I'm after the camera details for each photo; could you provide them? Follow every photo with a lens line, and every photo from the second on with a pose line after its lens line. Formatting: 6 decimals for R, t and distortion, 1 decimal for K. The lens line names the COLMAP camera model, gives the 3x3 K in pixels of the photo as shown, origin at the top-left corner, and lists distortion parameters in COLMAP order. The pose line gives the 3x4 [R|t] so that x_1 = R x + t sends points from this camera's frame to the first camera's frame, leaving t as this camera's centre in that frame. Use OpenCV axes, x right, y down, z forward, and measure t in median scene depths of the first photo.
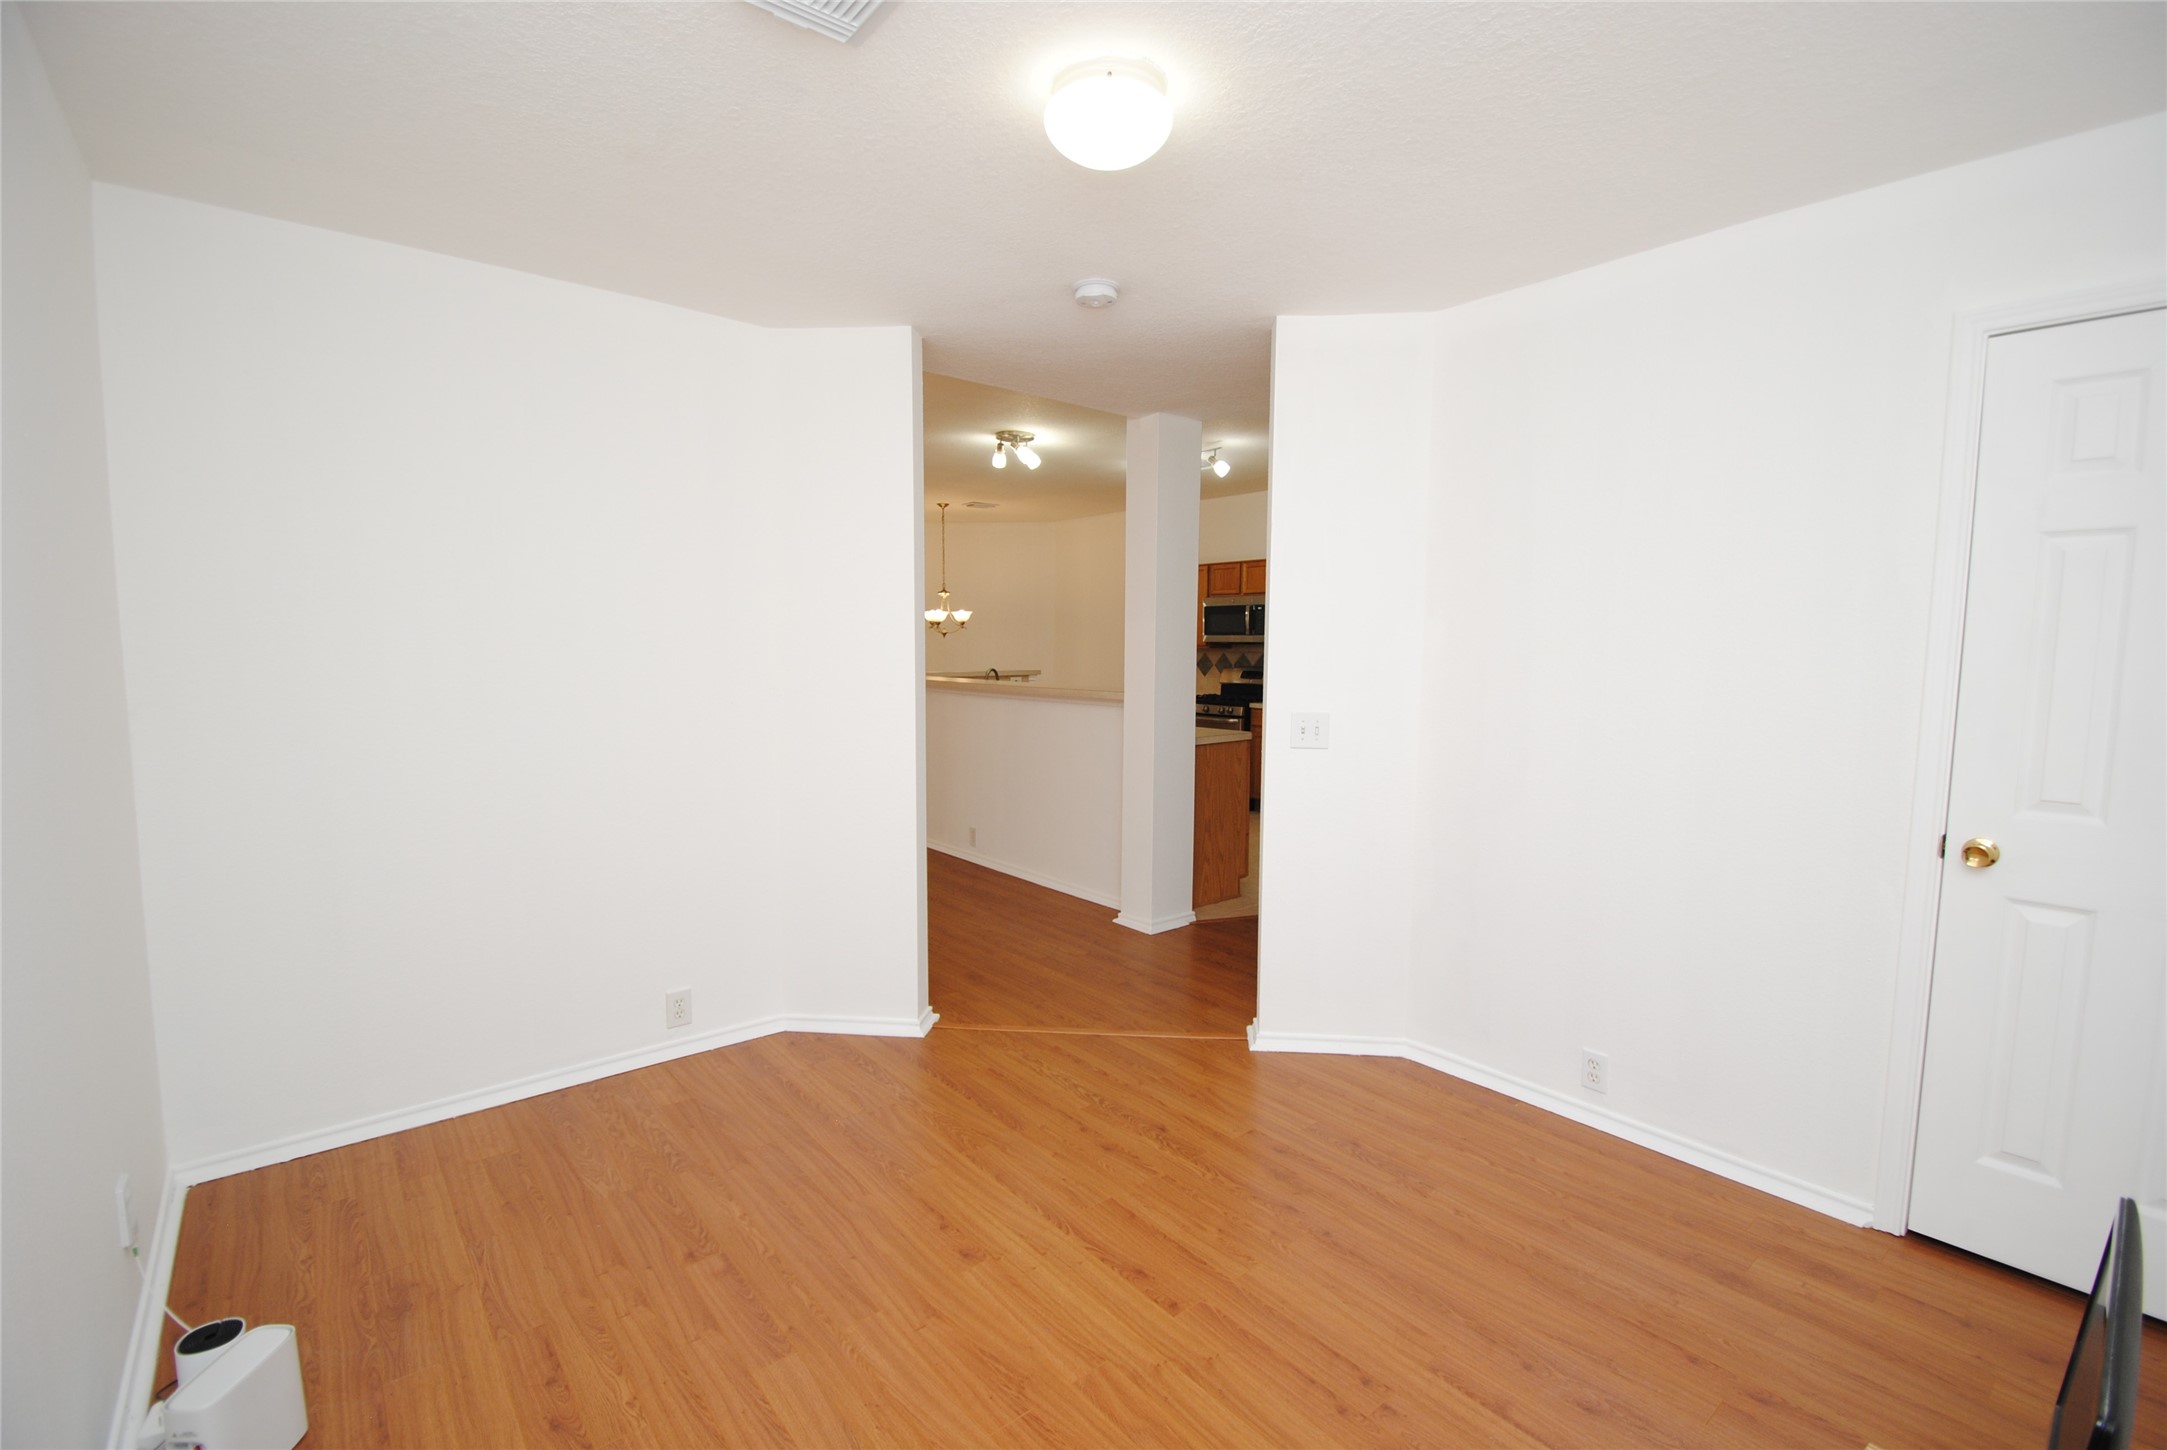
lens RADIAL K [[947.8, 0, 1097.3], [0, 947.8, 731.8], [0, 0, 1]] dist [0.012332, -0.015769]
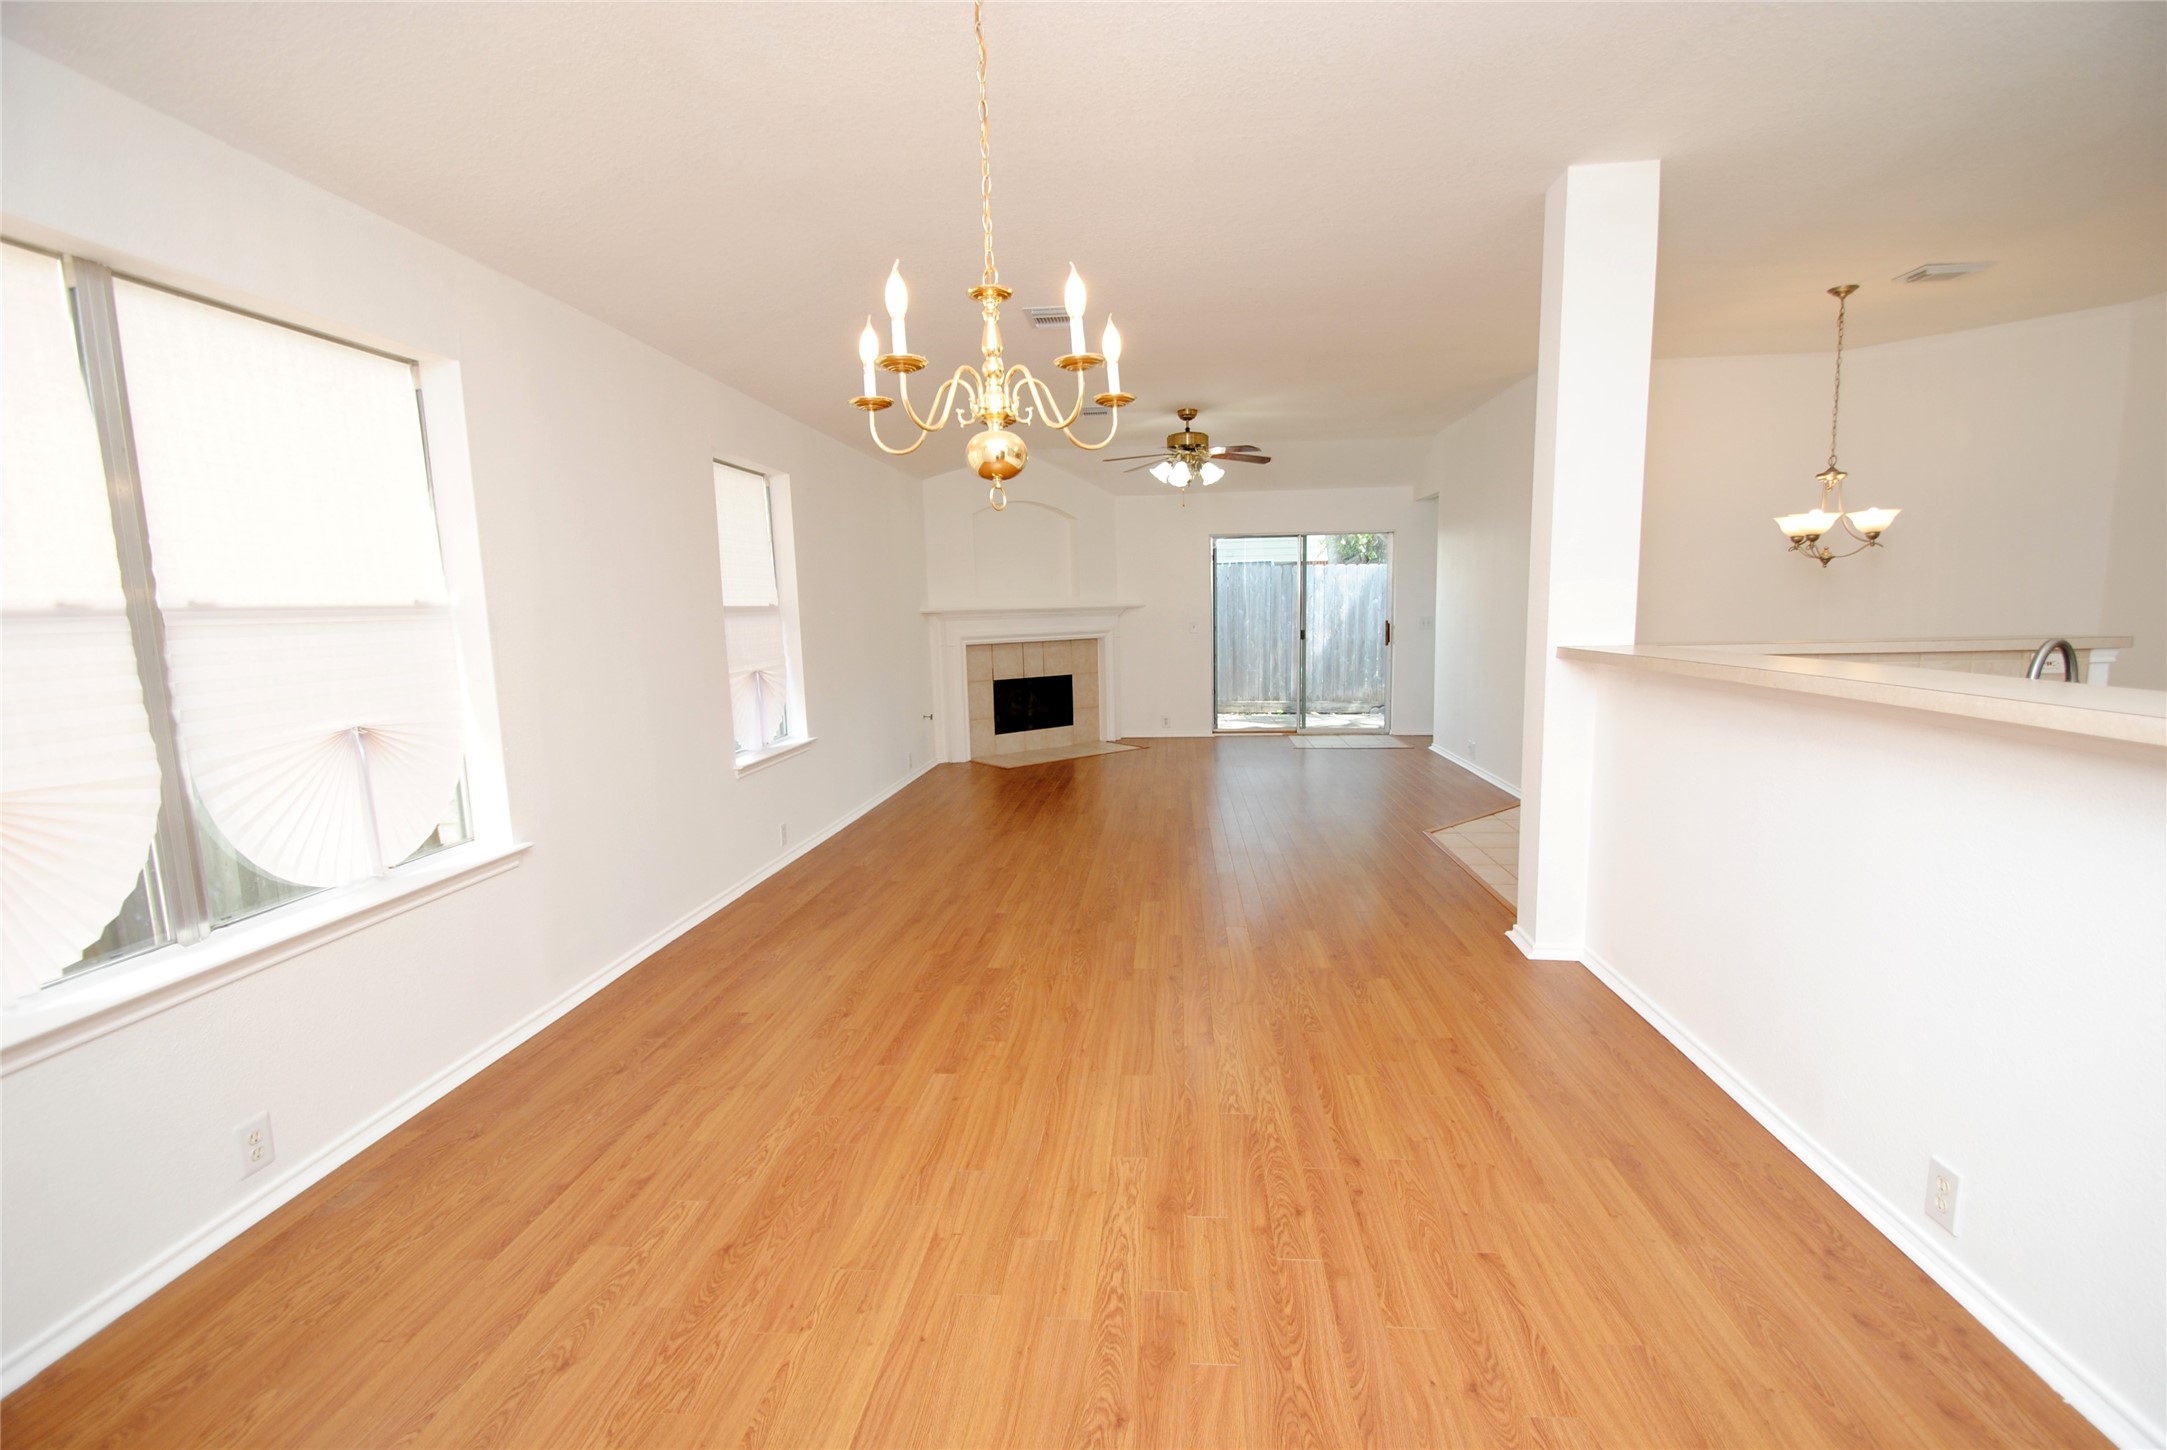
lens RADIAL K [[947.8, 0, 1097.3], [0, 947.8, 731.8], [0, 0, 1]] dist [0.012332, -0.015769]
pose [[0.709734, 0.070912, -0.700891, -0.084066], [-0.039645, 0.997365, 0.060762, -0.031327], [0.703353, -0.015338, 0.710675, 0.413945]]
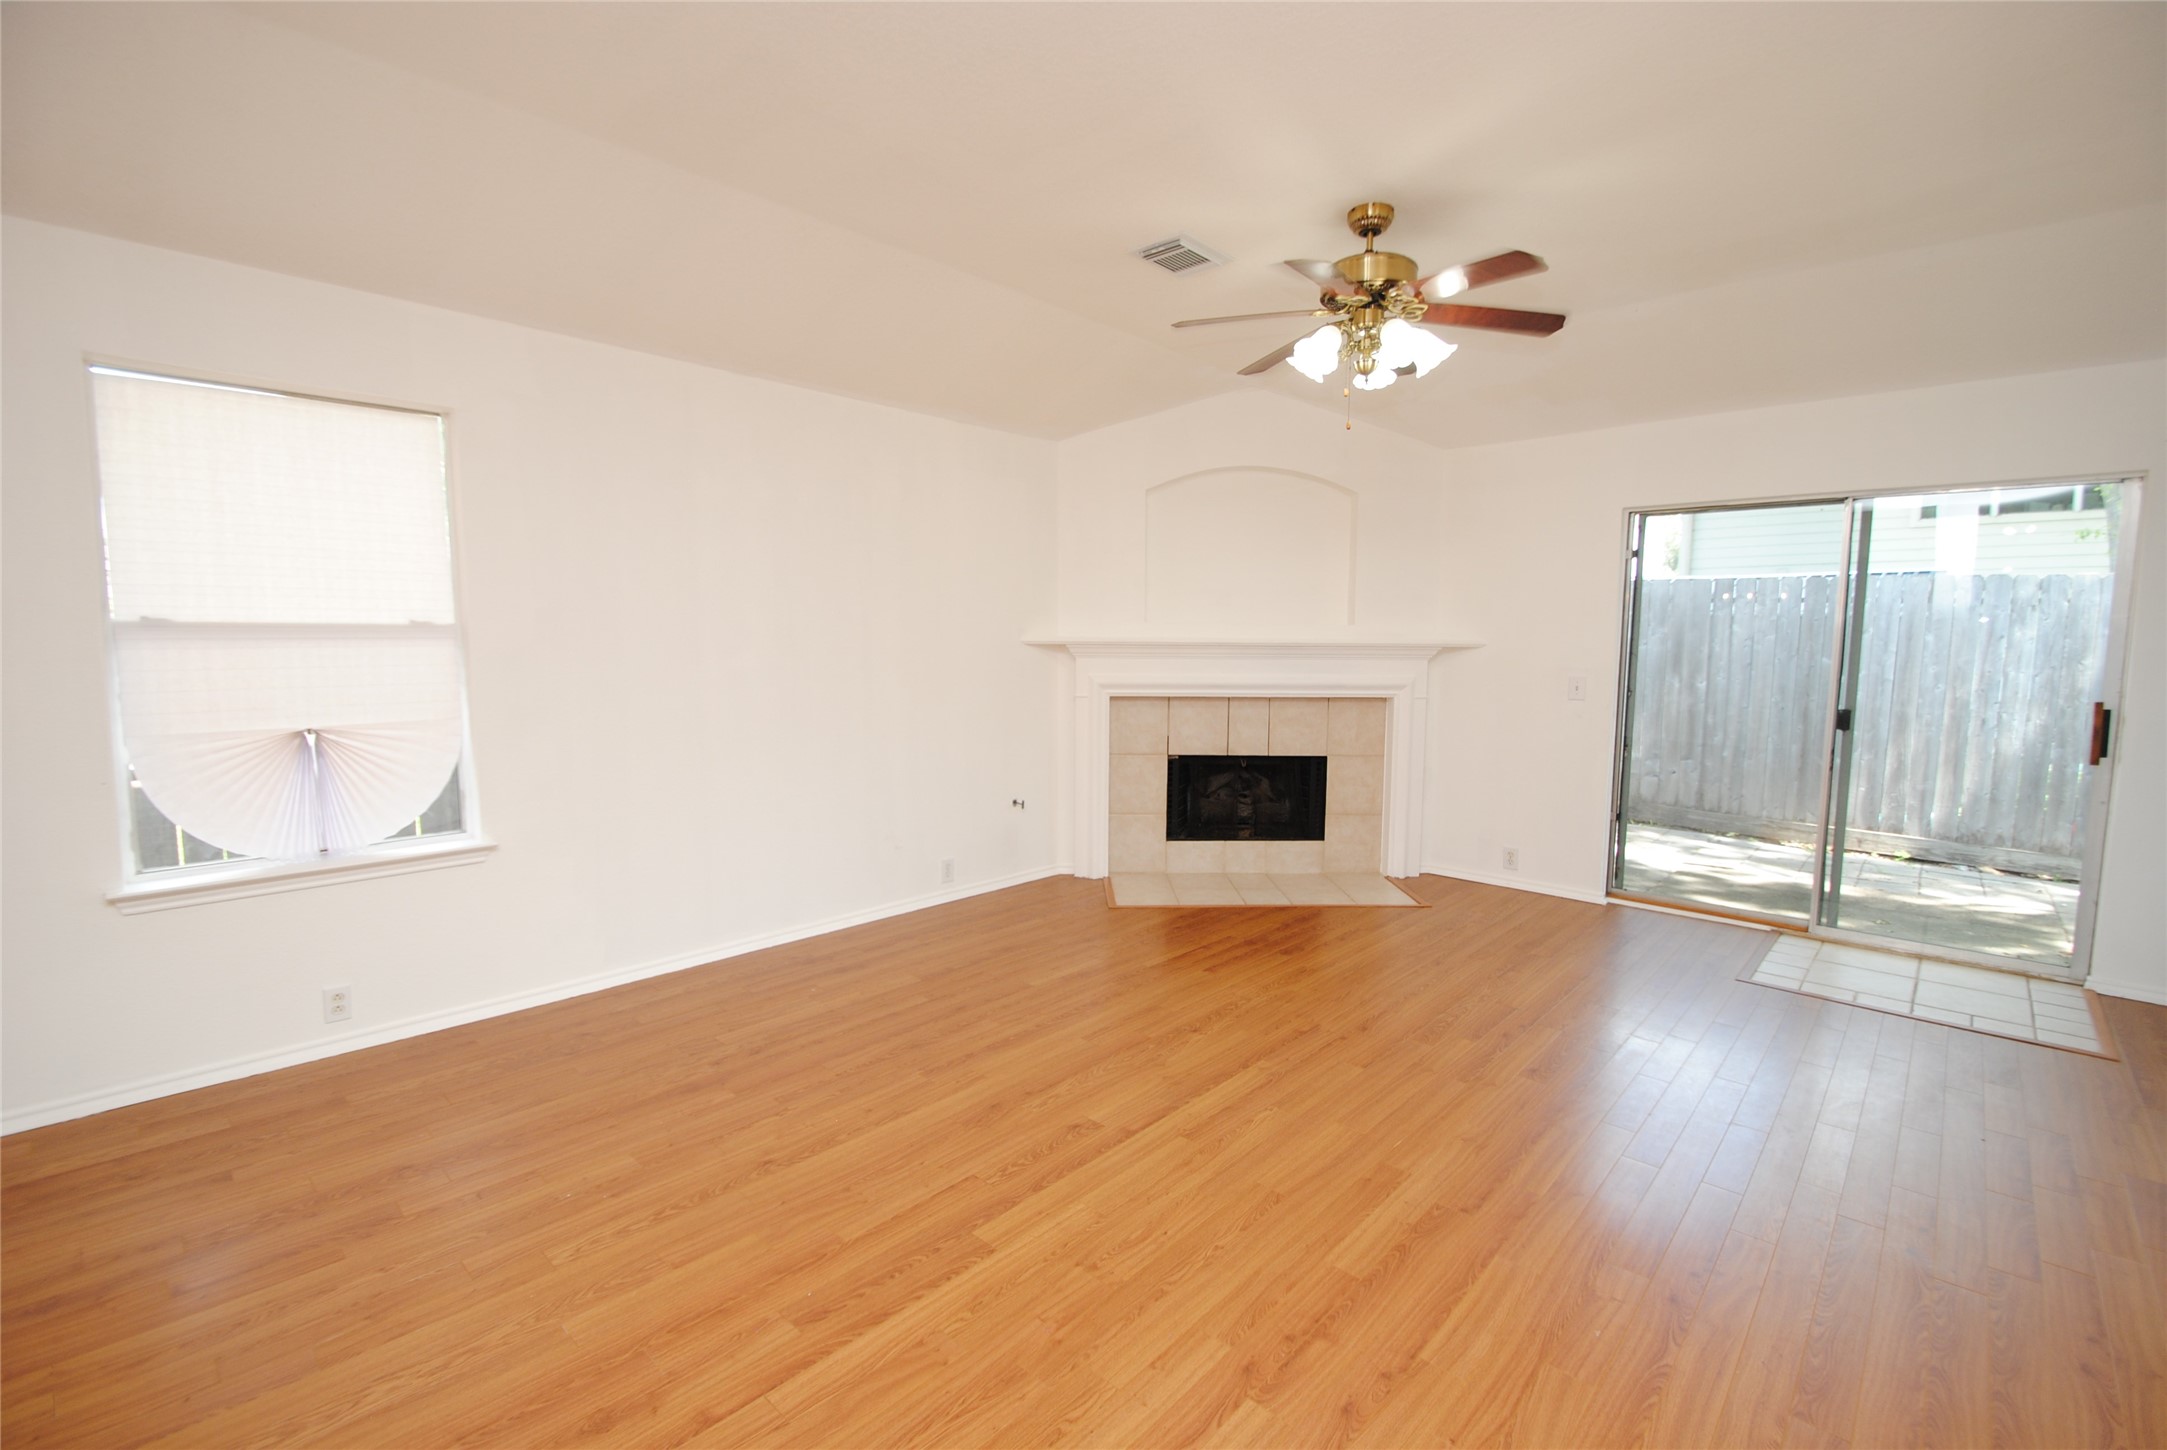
lens RADIAL K [[947.8, 0, 1097.3], [0, 947.8, 731.8], [0, 0, 1]] dist [0.012332, -0.015769]
pose [[0.125011, 0.092868, -0.987799, -0.249398], [-0.100045, 0.991715, 0.080574, -0.080236], [0.987098, 0.088752, 0.133266, 0.906332]]
